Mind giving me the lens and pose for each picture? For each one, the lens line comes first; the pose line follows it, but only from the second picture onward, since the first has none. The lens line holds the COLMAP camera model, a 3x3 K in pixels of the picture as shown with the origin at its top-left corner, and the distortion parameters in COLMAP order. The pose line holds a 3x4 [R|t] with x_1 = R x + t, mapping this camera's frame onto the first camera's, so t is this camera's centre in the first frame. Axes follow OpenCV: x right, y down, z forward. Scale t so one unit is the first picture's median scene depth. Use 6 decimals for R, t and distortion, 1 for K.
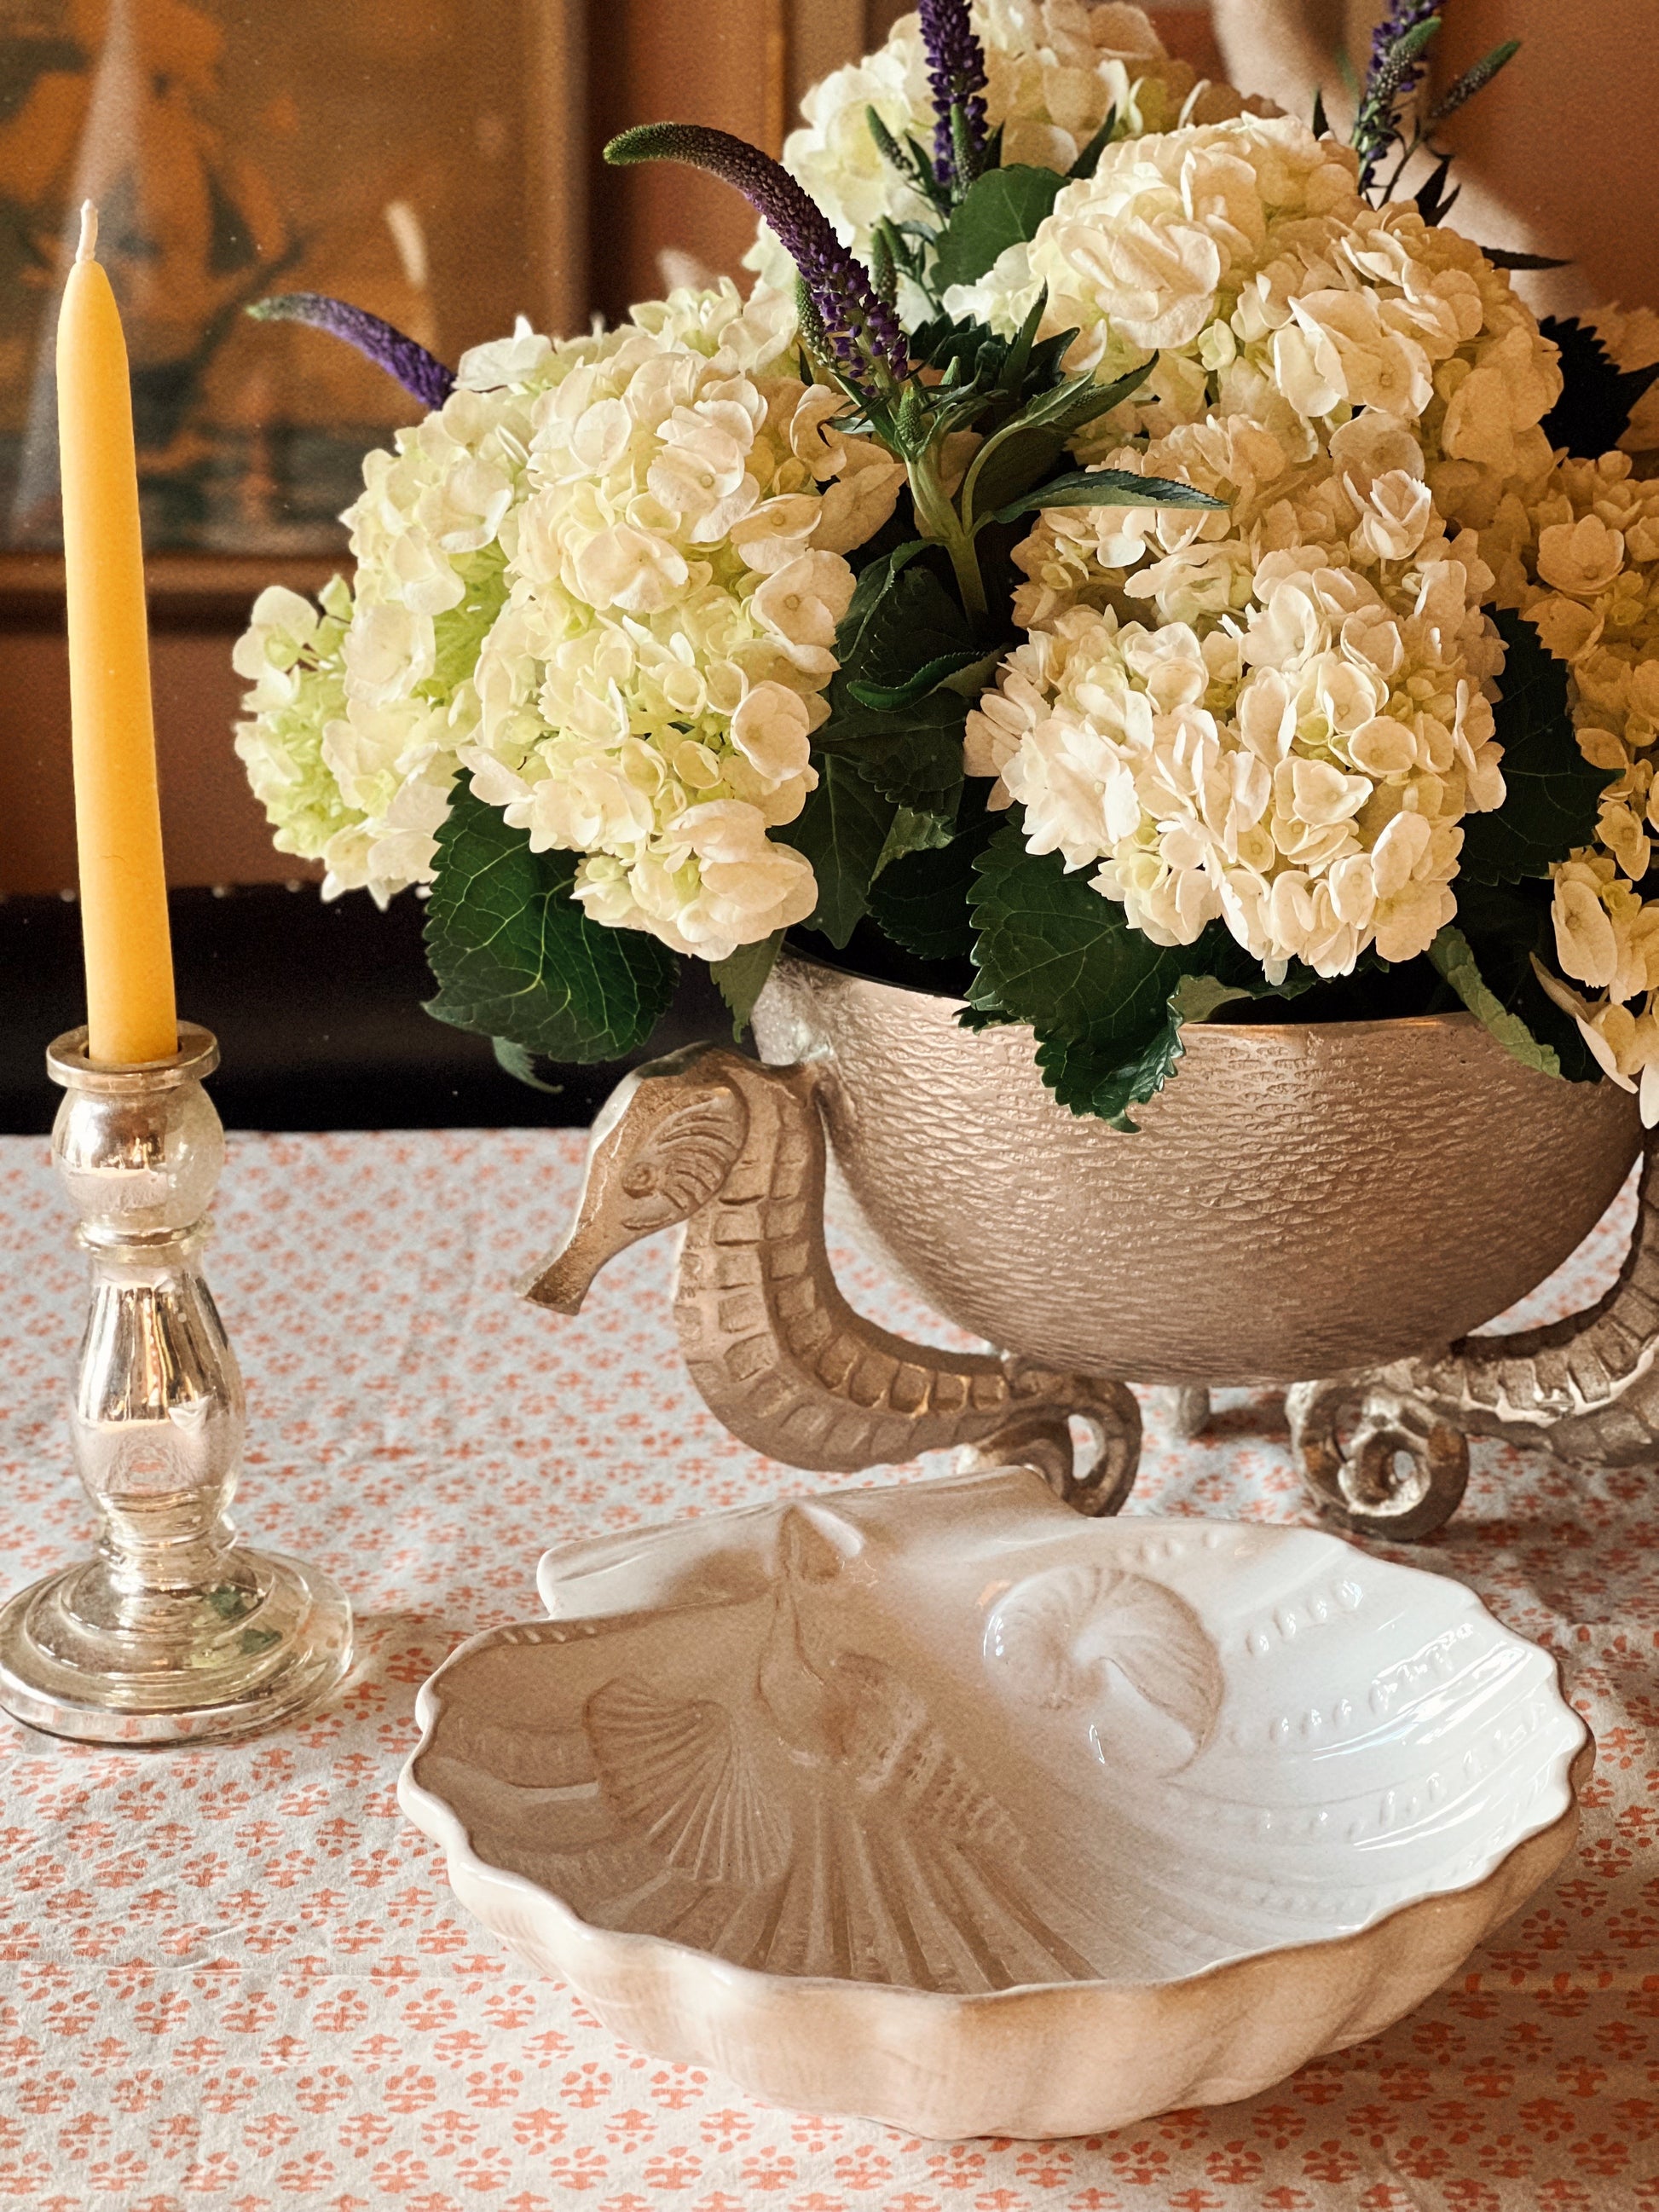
lens RADIAL K [[5026.6, 0, 862.7], [0, 5026.6, 1081.8], [0, 0, 1]] dist [-0.217747, 5.589263]
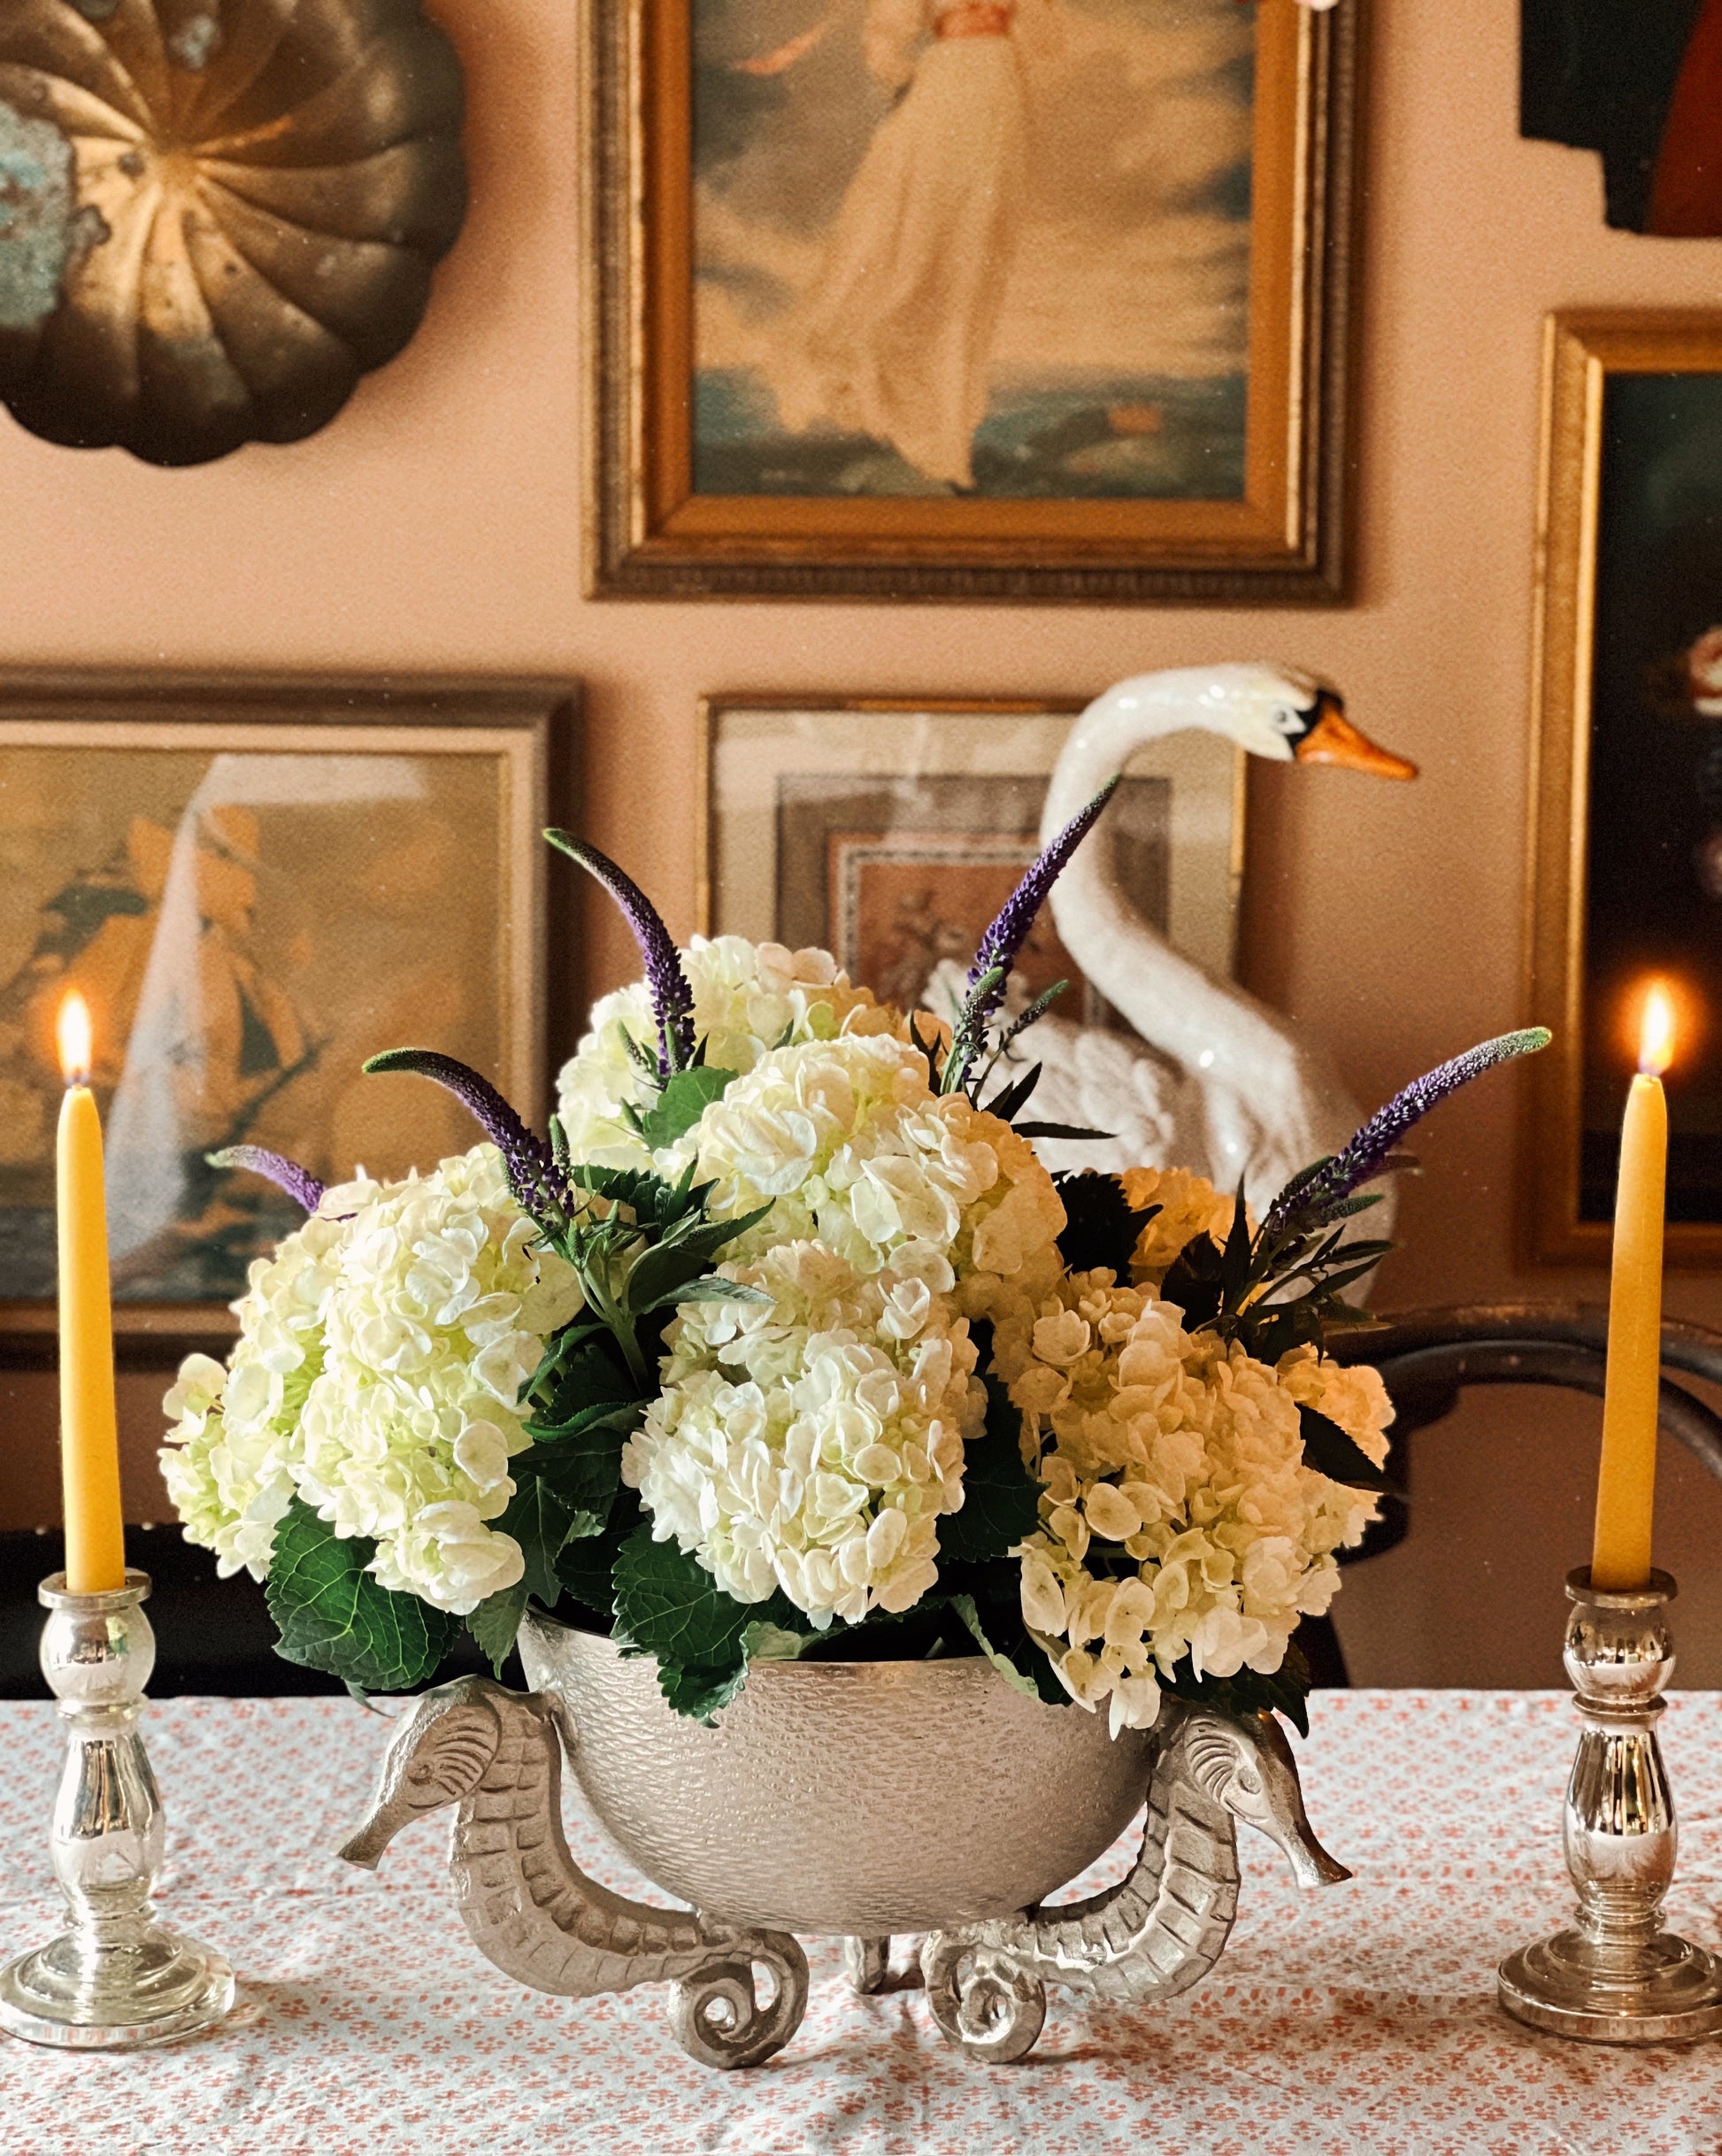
lens RADIAL K [[5368.1, 0, 861.0], [0, 5368.1, 1078.0], [0, 0, 1]] dist [-0.315649, 8.288501]
pose [[0.996488, 0.002760, -0.083691, 0.211390], [-0.015709, 0.987873, -0.154466, 0.058813], [0.082250, 0.155238, 0.984447, -0.520947]]
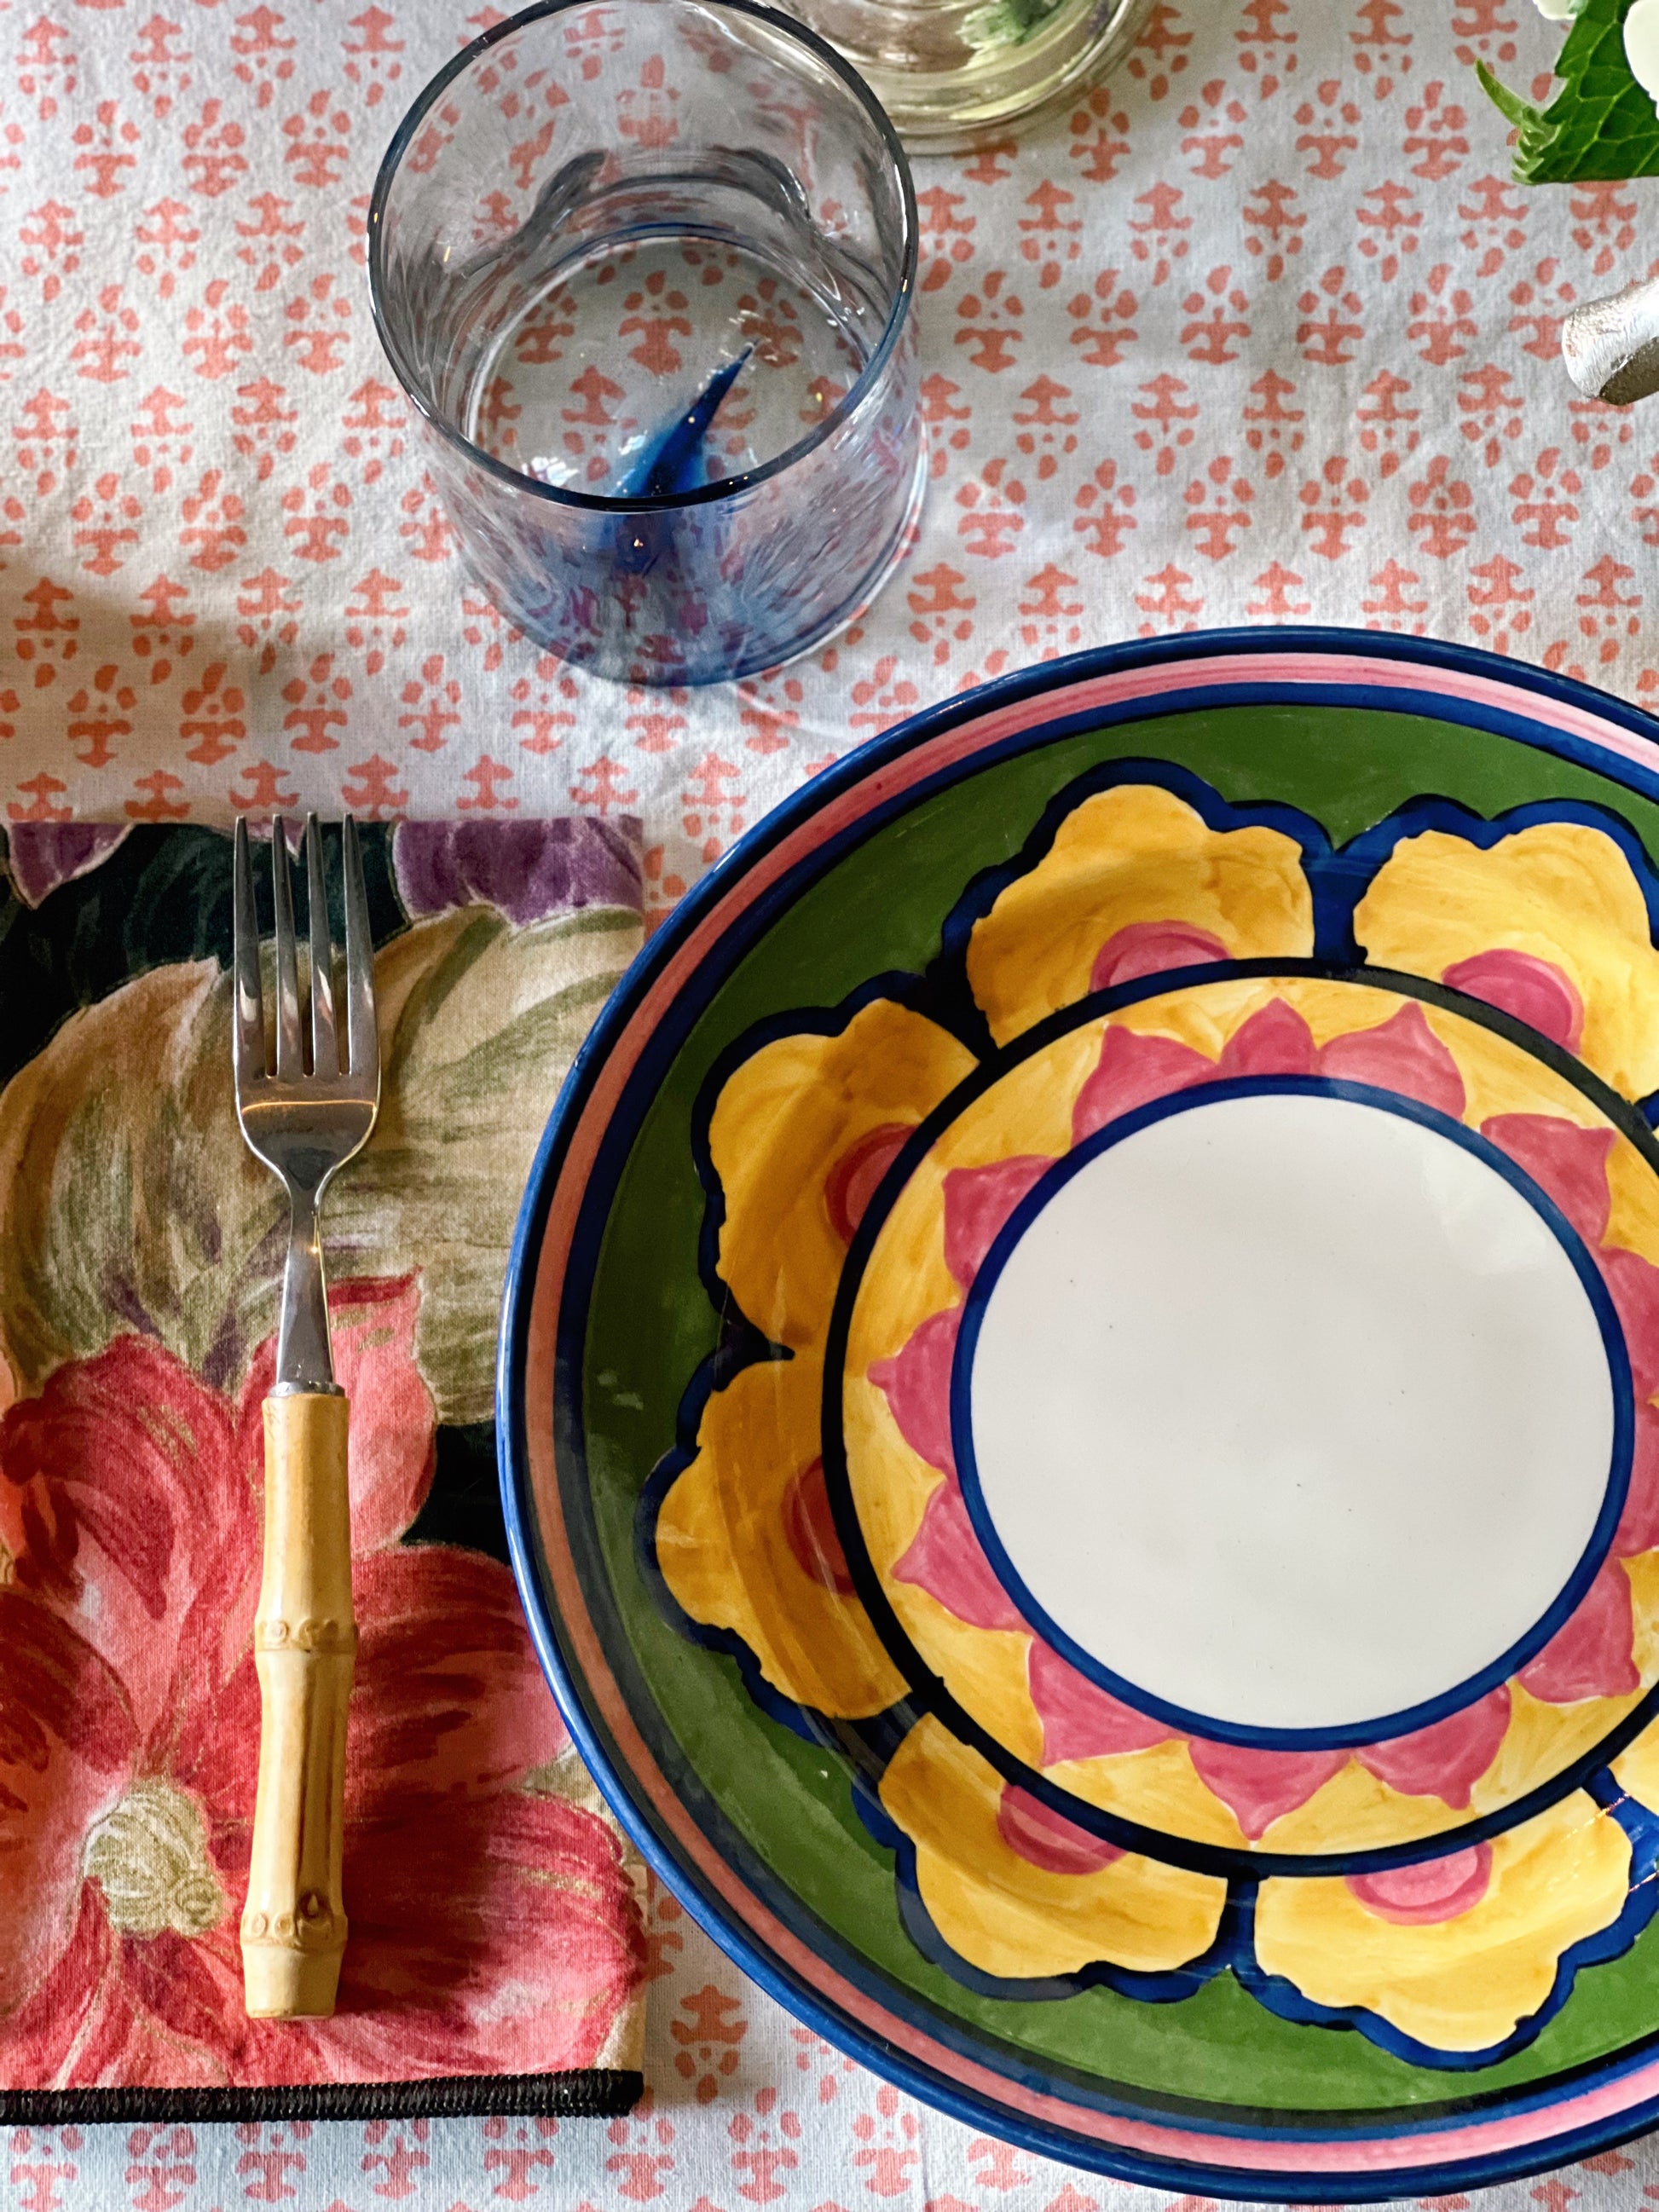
lens RADIAL K [[5026.6, 0, 862.7], [0, 5026.6, 1081.8], [0, 0, 1]] dist [-0.217747, 5.589263]
pose [[0.998284, 0.049638, -0.031056, -0.135693], [0.002745, 0.490147, 0.871635, -0.457466], [0.058488, -0.870225, 0.489170, 0.646172]]
